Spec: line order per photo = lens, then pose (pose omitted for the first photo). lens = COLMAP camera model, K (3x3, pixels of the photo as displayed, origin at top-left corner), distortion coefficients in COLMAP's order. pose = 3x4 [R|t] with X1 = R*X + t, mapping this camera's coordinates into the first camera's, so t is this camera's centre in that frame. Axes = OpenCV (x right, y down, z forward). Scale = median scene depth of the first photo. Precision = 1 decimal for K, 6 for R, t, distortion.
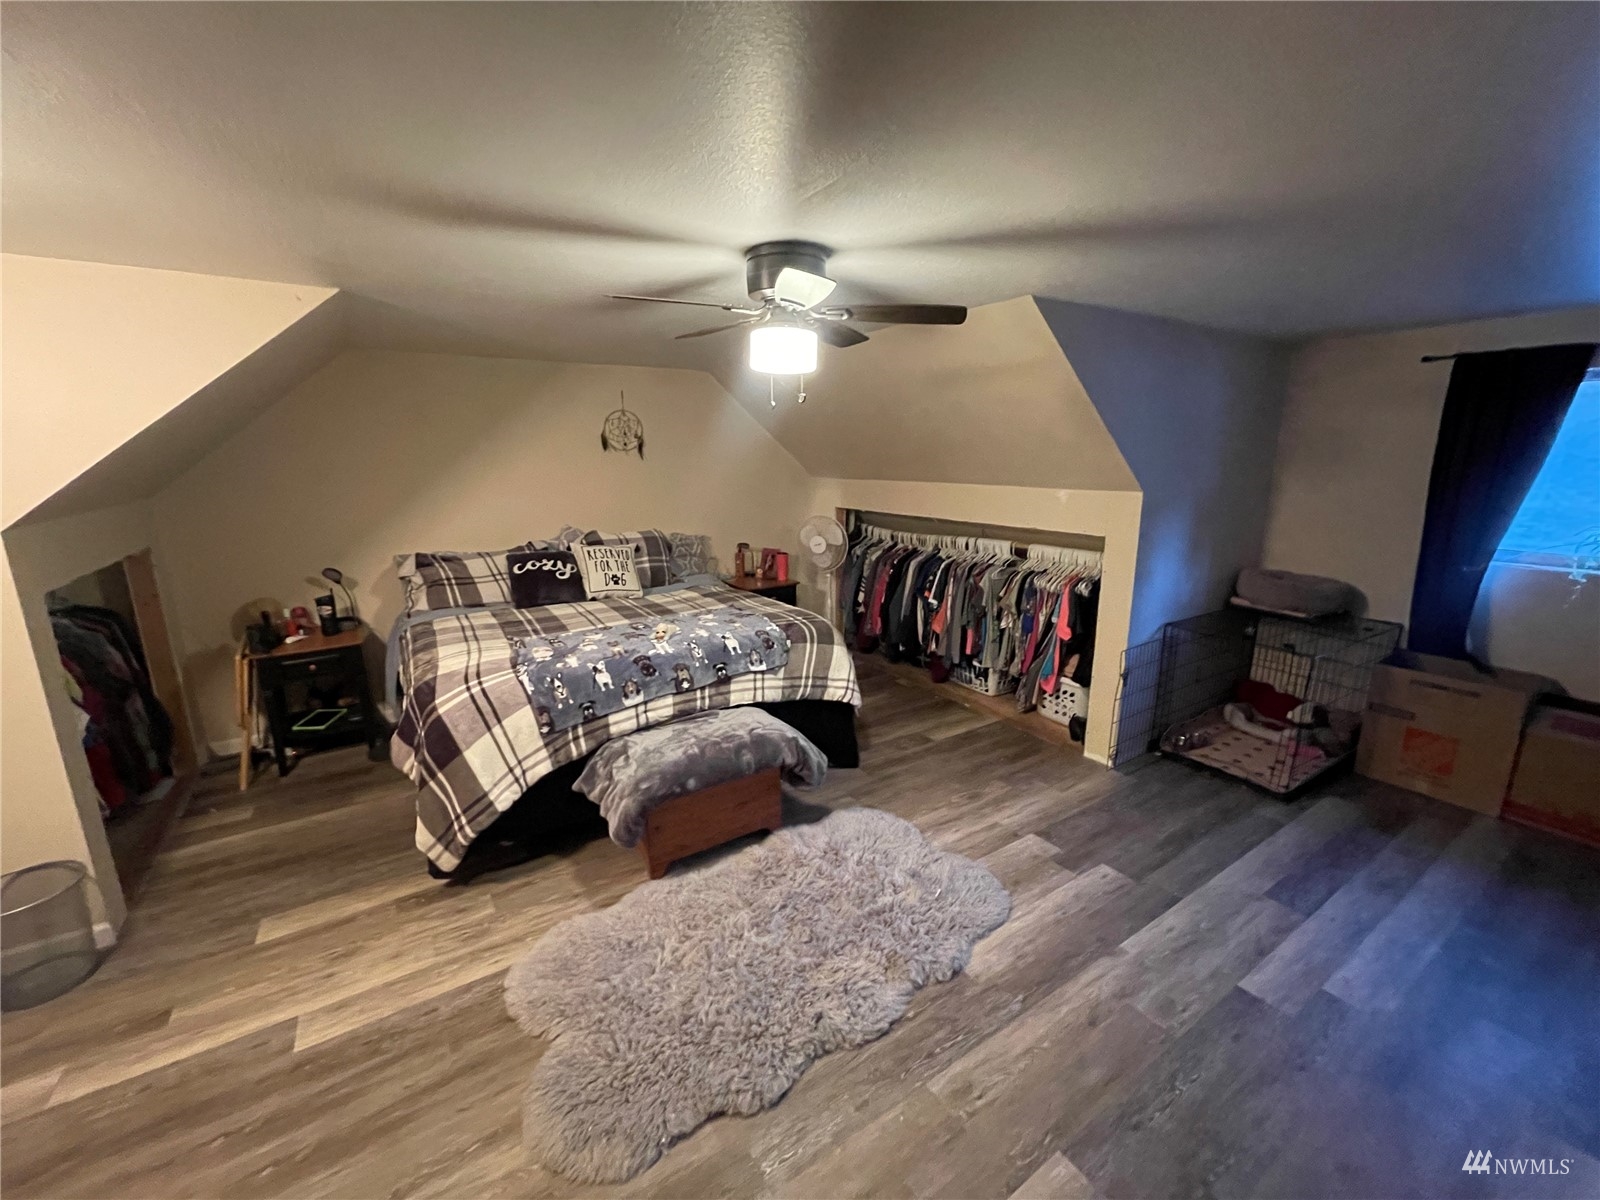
lens RADIAL K [[648.7, 0, 802.3], [0, 648.7, 597.7], [0, 0, 1]] dist [0.000962, -0.001593]
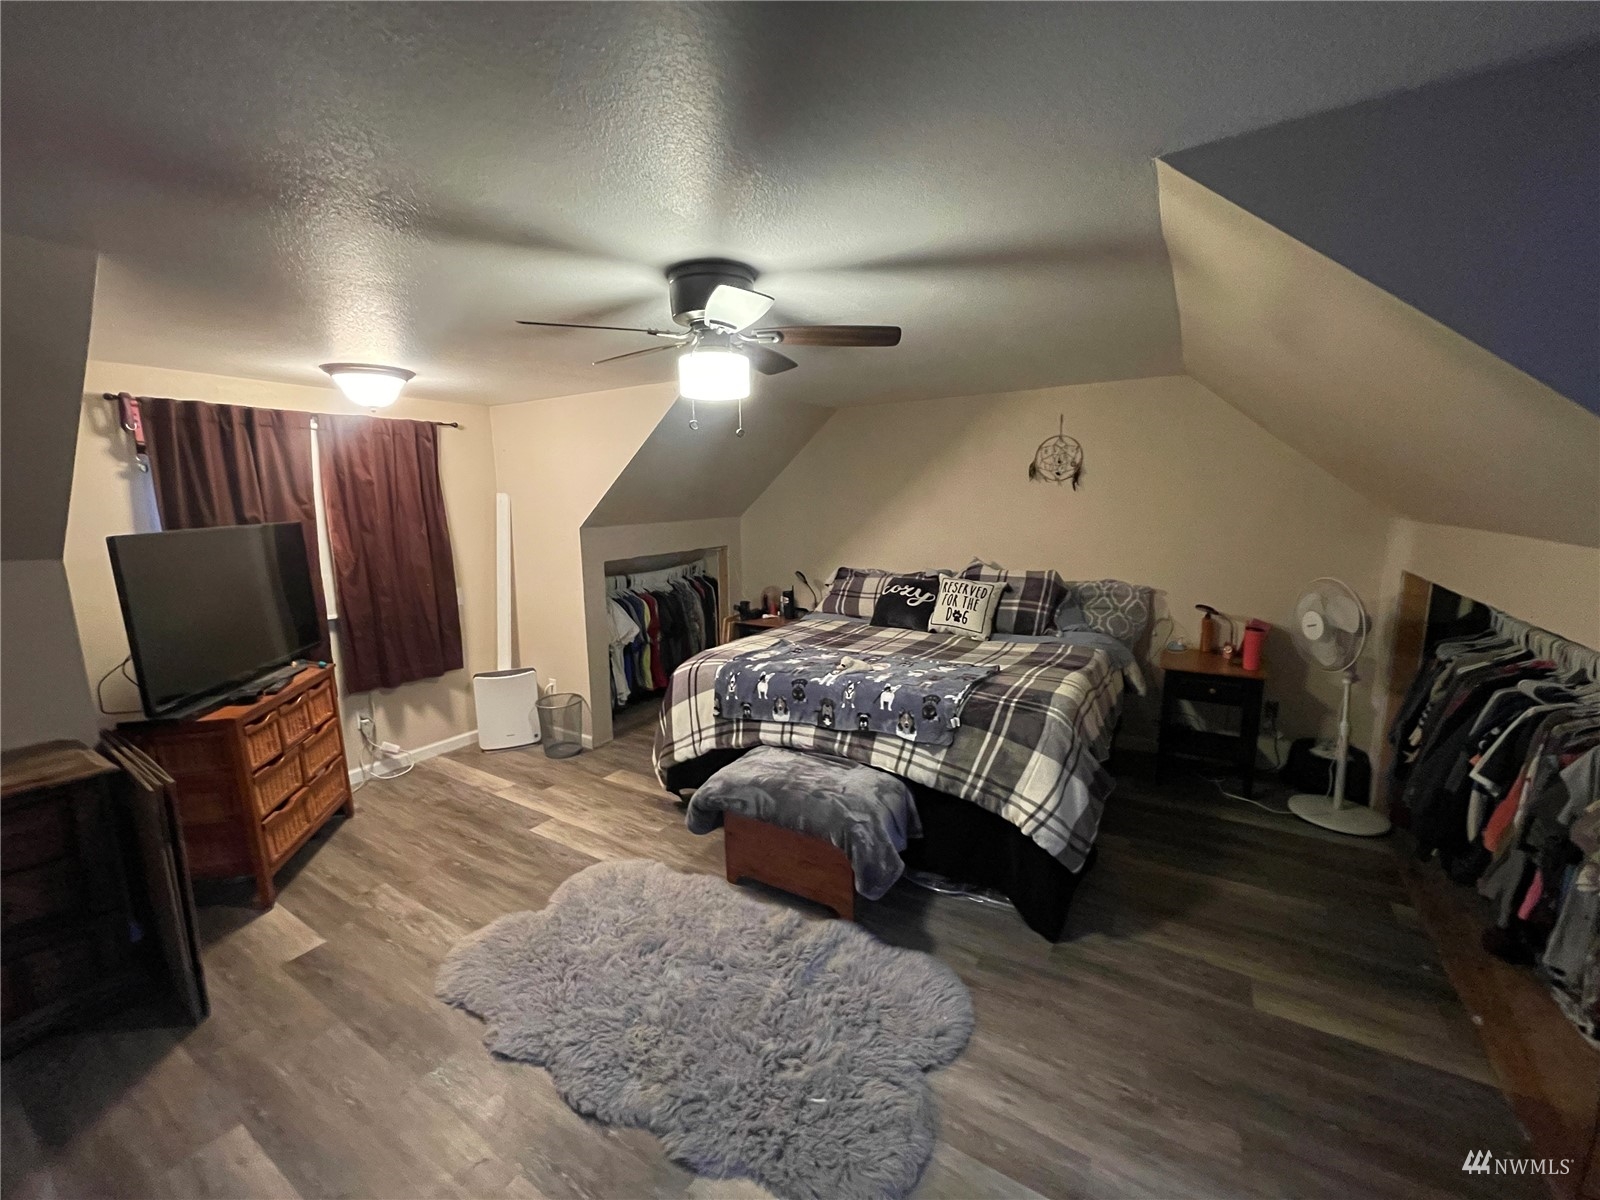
lens RADIAL K [[648.7, 0, 795.4], [0, 648.7, 601.0], [0, 0, 1]] dist [0.000962, -0.001593]
pose [[0.421041, 0.146455, -0.895140, 0.635462], [-0.186219, 0.979814, 0.072718, -0.102737], [0.887720, 0.136075, 0.439815, 0.508929]]
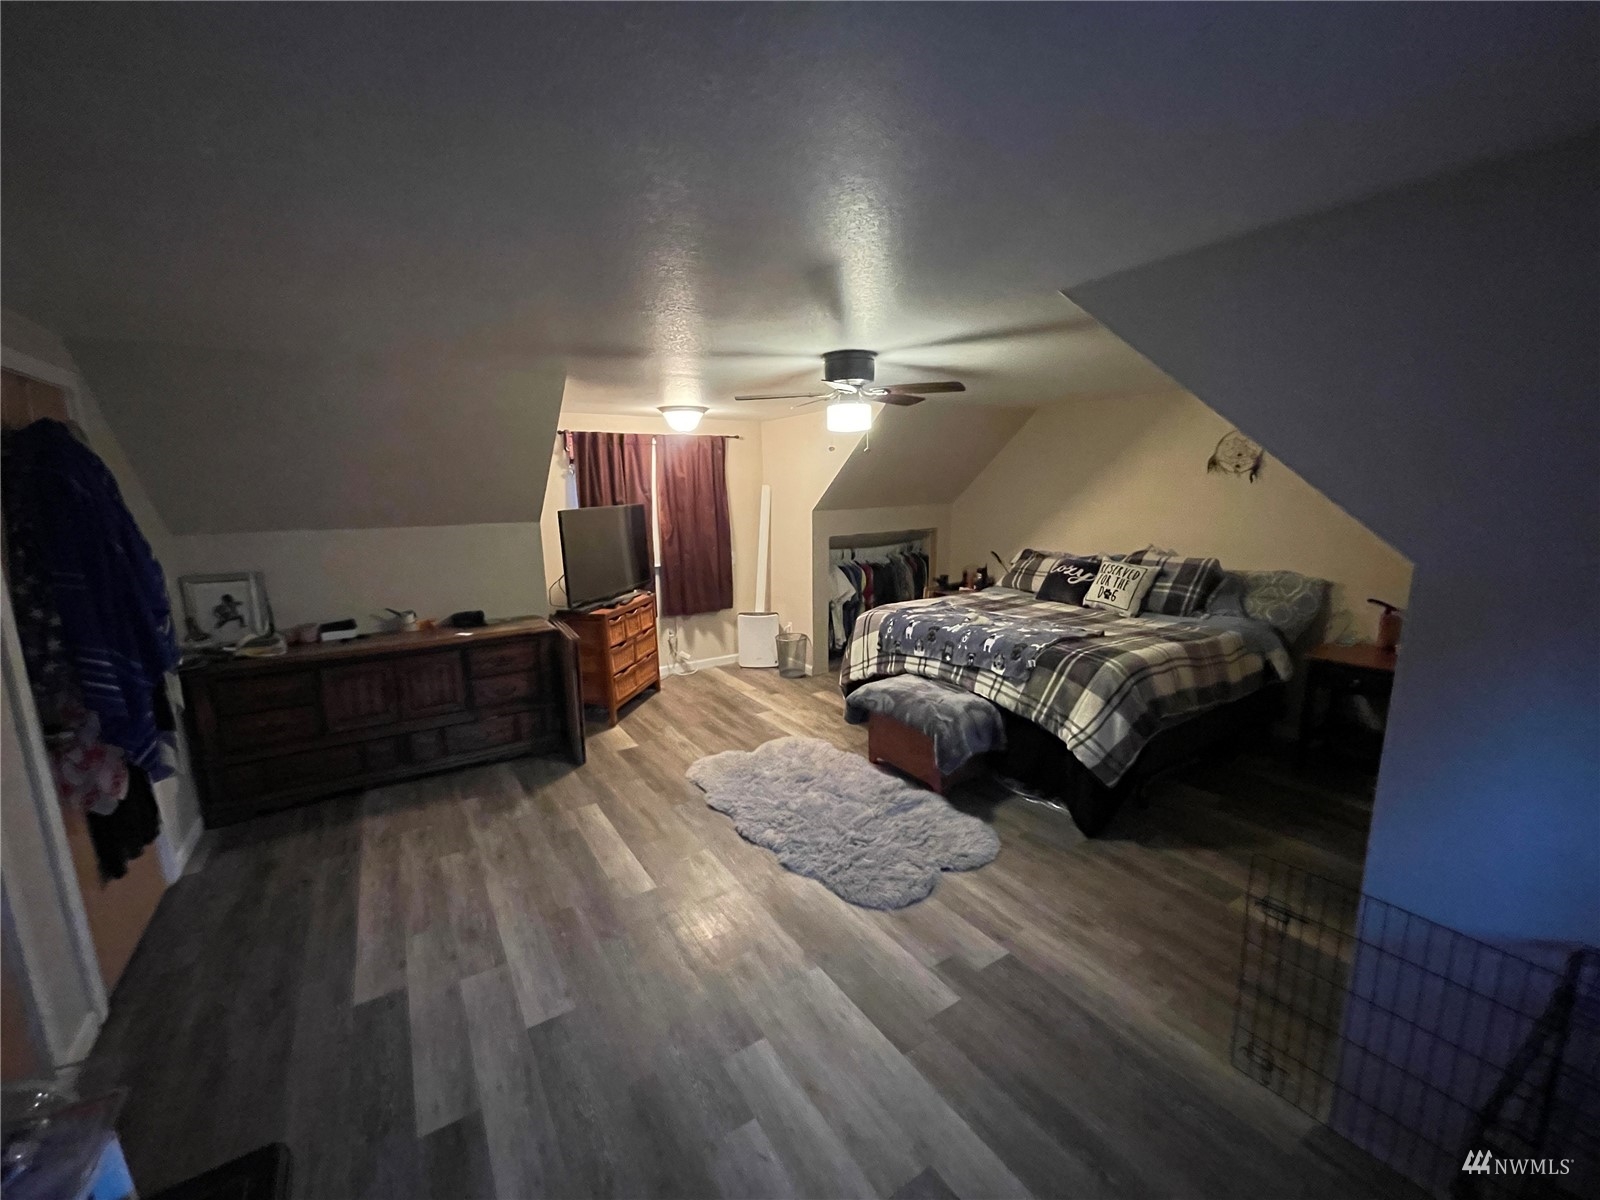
lens RADIAL K [[648.7, 0, 790.5], [0, 648.7, 599.3], [0, 0, 1]] dist [0.000962, -0.001593]
pose [[-0.012250, 0.181355, -0.983341, 1.077619], [-0.201201, 0.962854, 0.180083, -0.149010], [0.979473, 0.200056, 0.024693, 0.634872]]
